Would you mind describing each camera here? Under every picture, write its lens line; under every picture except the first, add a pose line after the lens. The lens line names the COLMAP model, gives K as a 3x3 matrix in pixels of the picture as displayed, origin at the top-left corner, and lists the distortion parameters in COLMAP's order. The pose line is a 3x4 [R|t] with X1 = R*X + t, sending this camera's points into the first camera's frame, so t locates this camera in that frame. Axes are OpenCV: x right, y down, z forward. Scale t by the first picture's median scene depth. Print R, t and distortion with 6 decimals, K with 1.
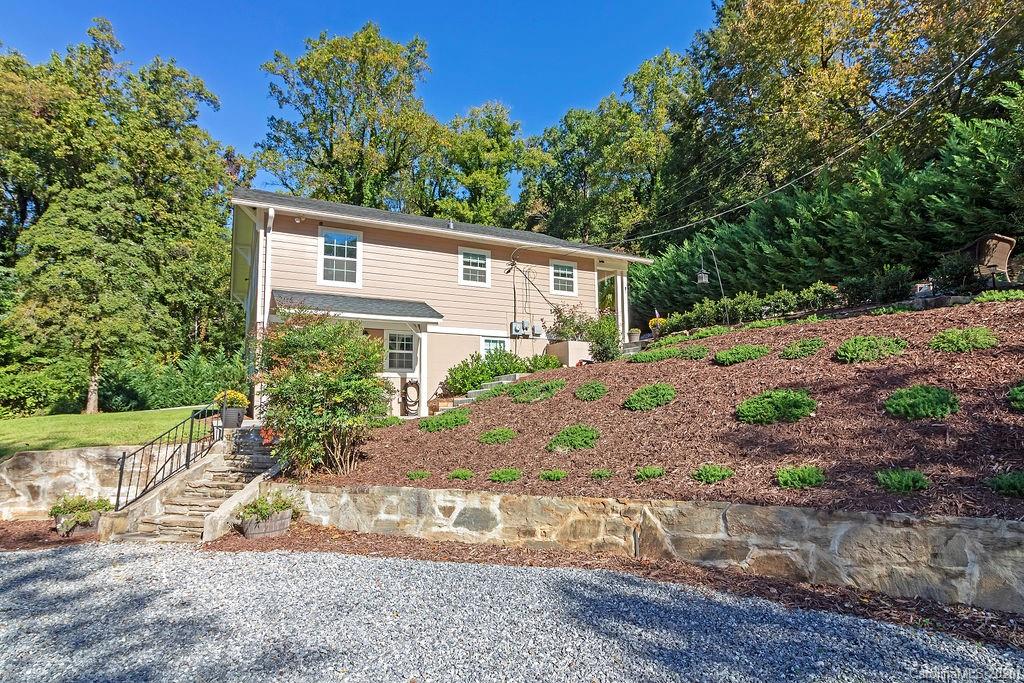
lens RADIAL K [[561.6, 0, 513.4], [0, 561.6, 340.5], [0, 0, 1]] dist [0.004395, -0.000607]
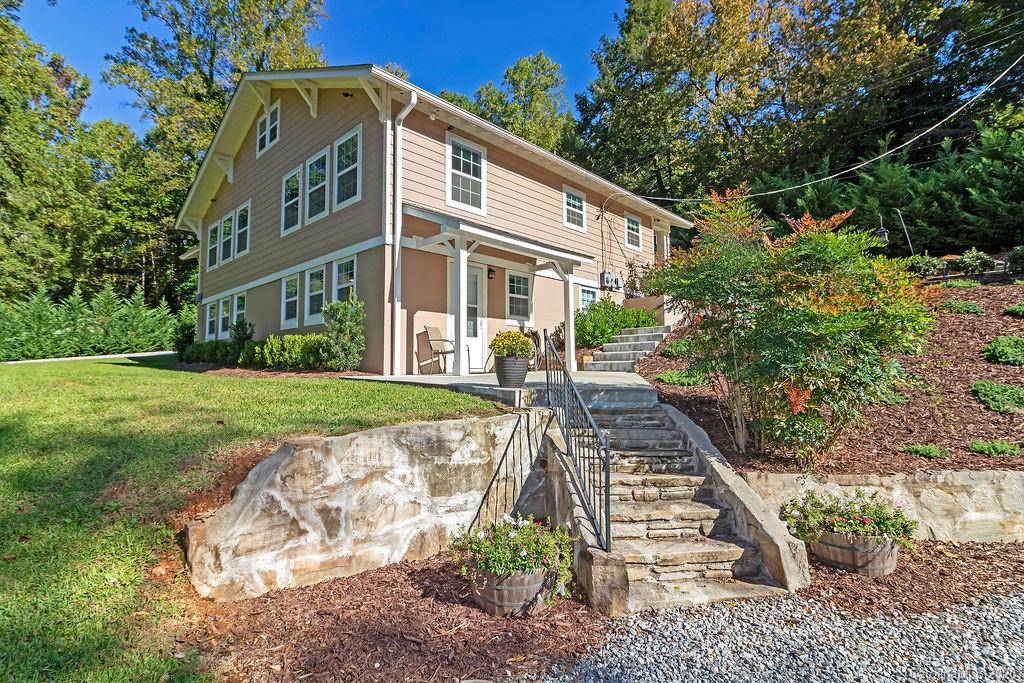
lens RADIAL K [[494.6, 0, 508.5], [0, 494.6, 316.1], [0, 0, 1]] dist [0.003074, -0.001097]
pose [[0.941794, 0.041096, 0.333670, -0.430271], [-0.047038, 0.998846, 0.009746, 0.039865], [-0.332884, -0.024874, 0.942640, 0.274987]]
